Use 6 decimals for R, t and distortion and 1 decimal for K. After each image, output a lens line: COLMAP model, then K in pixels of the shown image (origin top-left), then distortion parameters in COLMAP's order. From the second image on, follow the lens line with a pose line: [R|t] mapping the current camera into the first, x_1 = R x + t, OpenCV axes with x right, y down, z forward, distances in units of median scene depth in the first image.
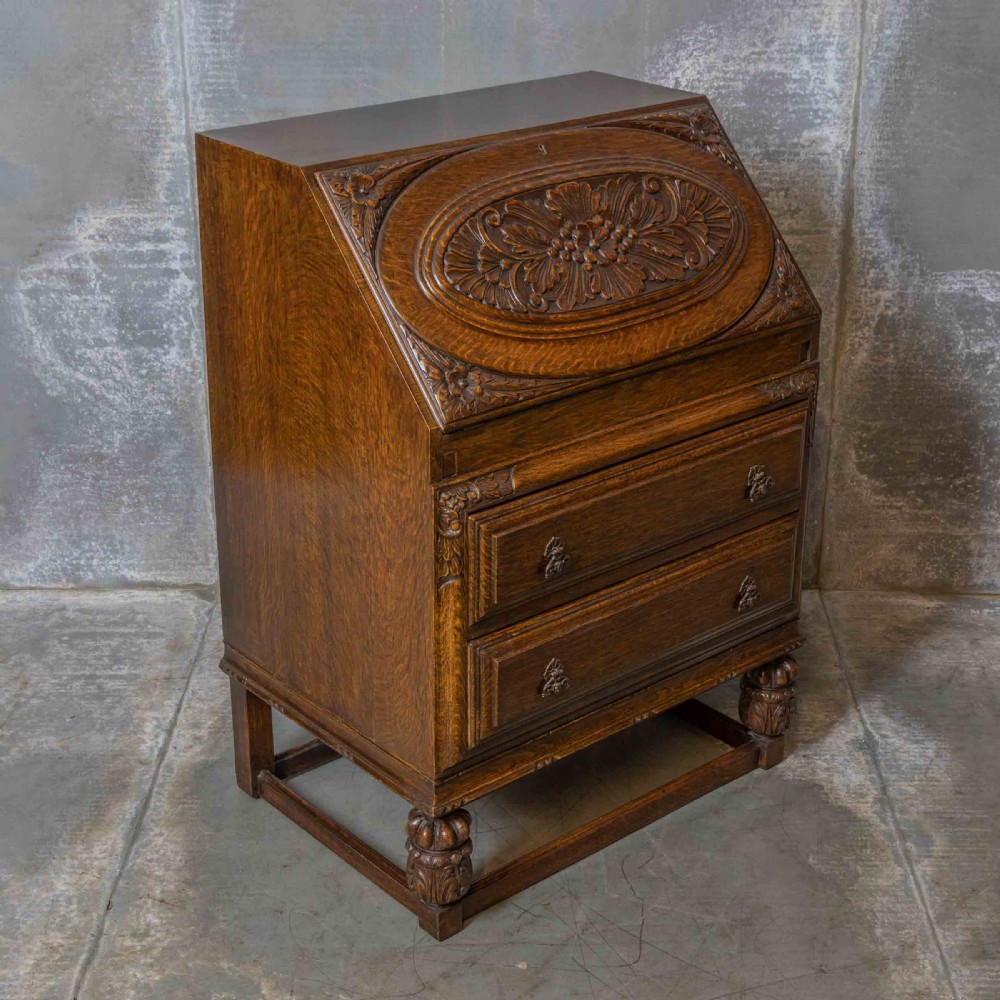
lens RADIAL K [[1803.4, 0, 511.5], [0, 1803.4, 485.6], [0, 0, 1]] dist [0.018502, 0.083905]
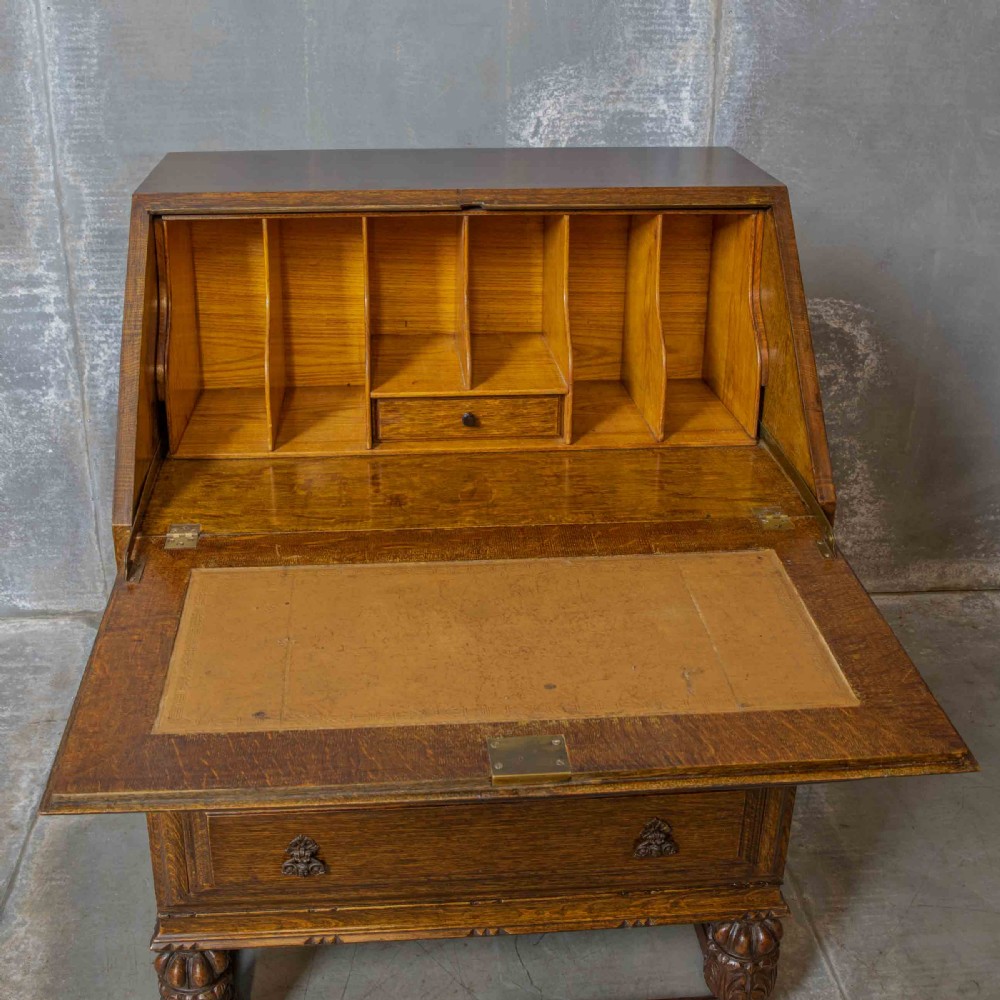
lens RADIAL K [[1235.9, 0, 469.4], [0, 1235.9, 406.2], [0, 0, 1]] dist [-0.106205, 0.079349]
pose [[0.997196, -0.025270, 0.070440, -0.000339], [0.026534, 0.999502, -0.017065, -0.051535], [-0.069973, 0.018887, 0.997370, 0.312255]]
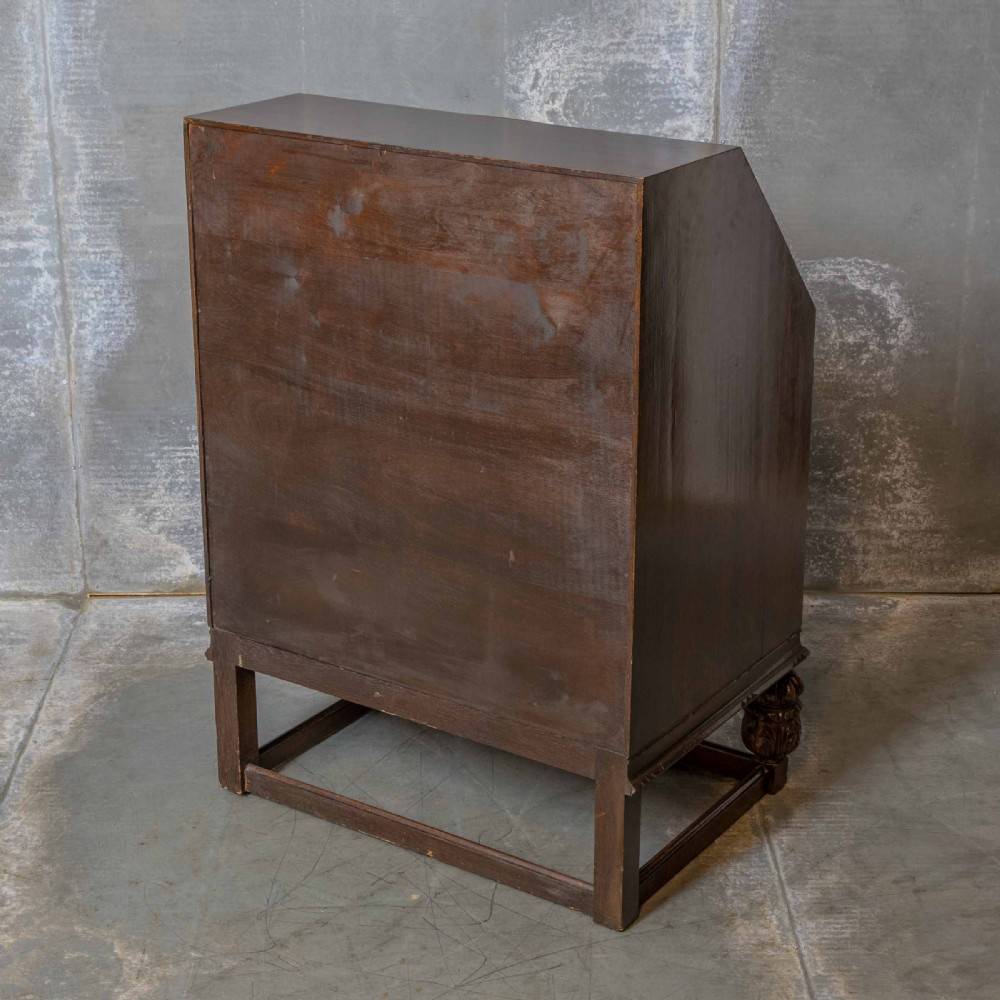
lens RADIAL K [[2097.0, 0, 461.5], [0, 2097.0, 447.1], [0, 0, 1]] dist [0.014964, 0.101369]
pose [[0.999914, -0.012976, 0.001767, 0.044633], [0.013066, 0.997593, -0.068098, 0.062521], [-0.000879, 0.068115, 0.997677, -0.149390]]
